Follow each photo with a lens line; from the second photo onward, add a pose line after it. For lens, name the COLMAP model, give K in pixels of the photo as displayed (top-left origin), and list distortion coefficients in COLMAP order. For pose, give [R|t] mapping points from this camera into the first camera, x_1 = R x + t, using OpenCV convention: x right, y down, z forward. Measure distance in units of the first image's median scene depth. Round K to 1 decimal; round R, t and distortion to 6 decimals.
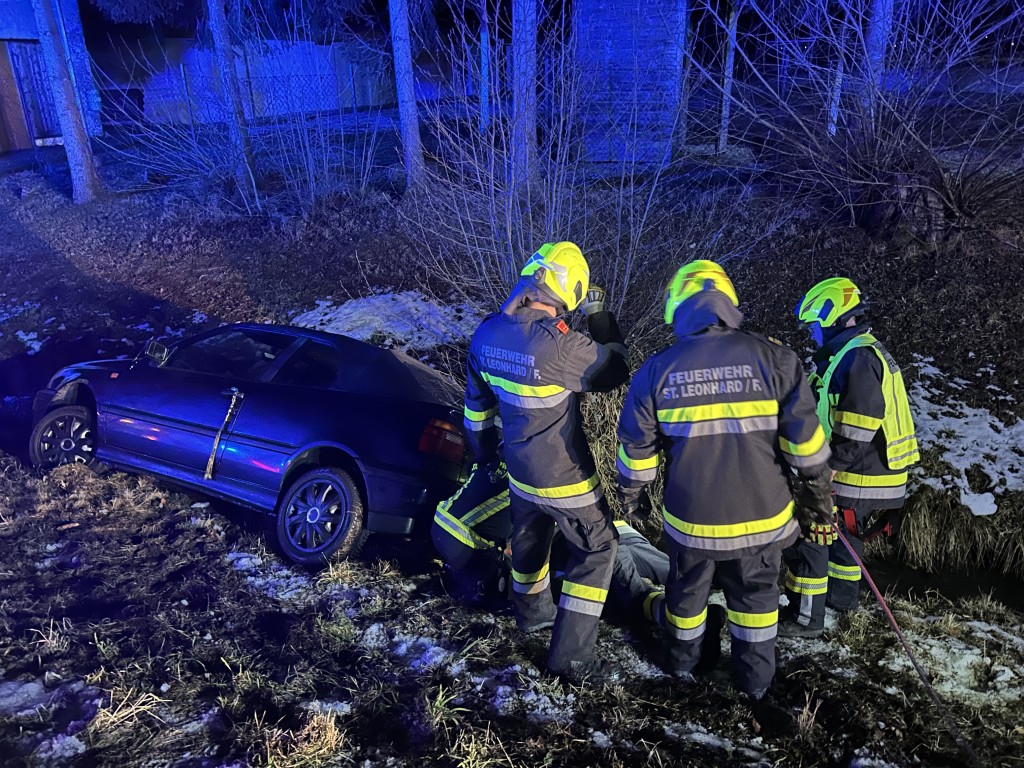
lens RADIAL K [[765.4, 0, 512.0], [0, 765.4, 384.0], [0, 0, 1]] dist [0.078905, -0.082746]
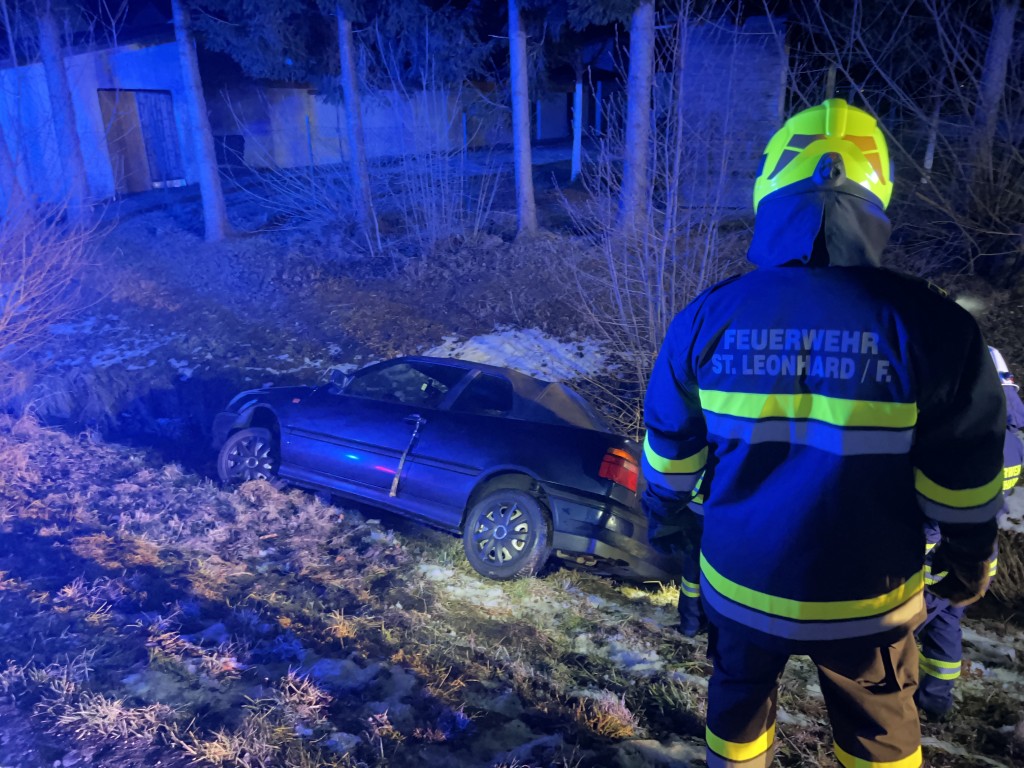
lens RADIAL K [[765.4, 0, 512.0], [0, 765.4, 384.0], [0, 0, 1]] dist [0.078905, -0.082746]
pose [[0.997830, 0.025603, -0.060668, -0.096477], [-0.028648, 0.998345, -0.049868, 0.007619], [0.059291, 0.051497, 0.996912, -0.047145]]
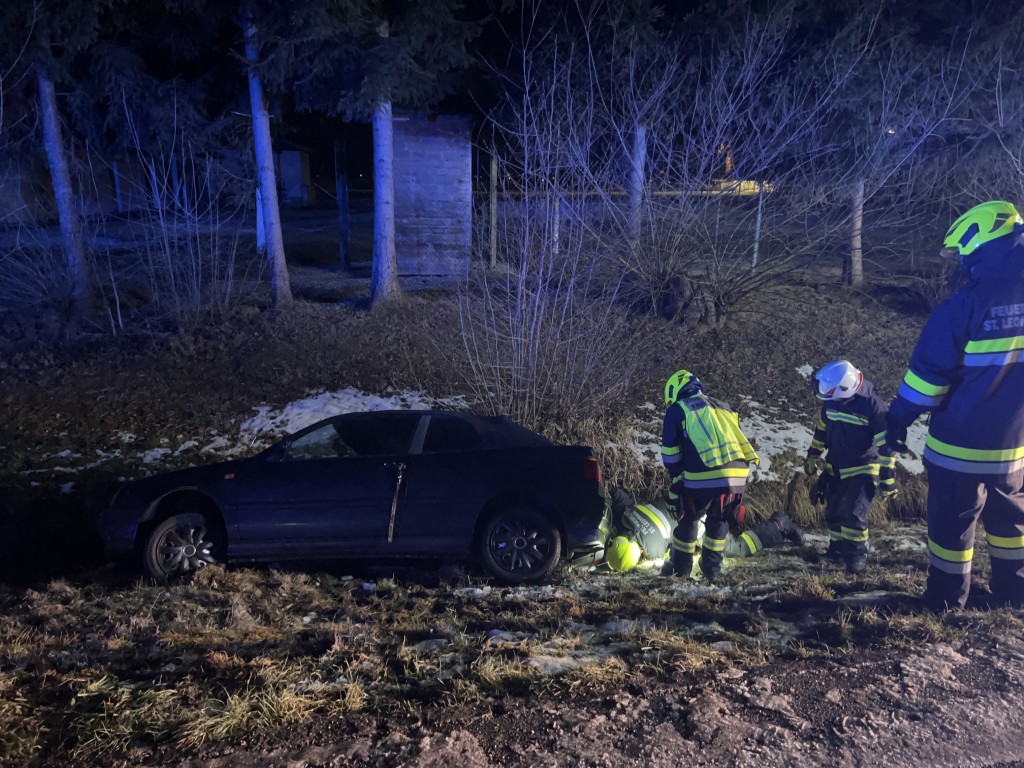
lens RADIAL K [[765.4, 0, 512.0], [0, 765.4, 384.0], [0, 0, 1]] dist [0.078905, -0.082746]
pose [[0.879157, -0.085251, 0.468845, -0.449052], [0.151740, 0.982737, -0.105841, 0.024910], [-0.451728, 0.164193, 0.876916, -0.076136]]
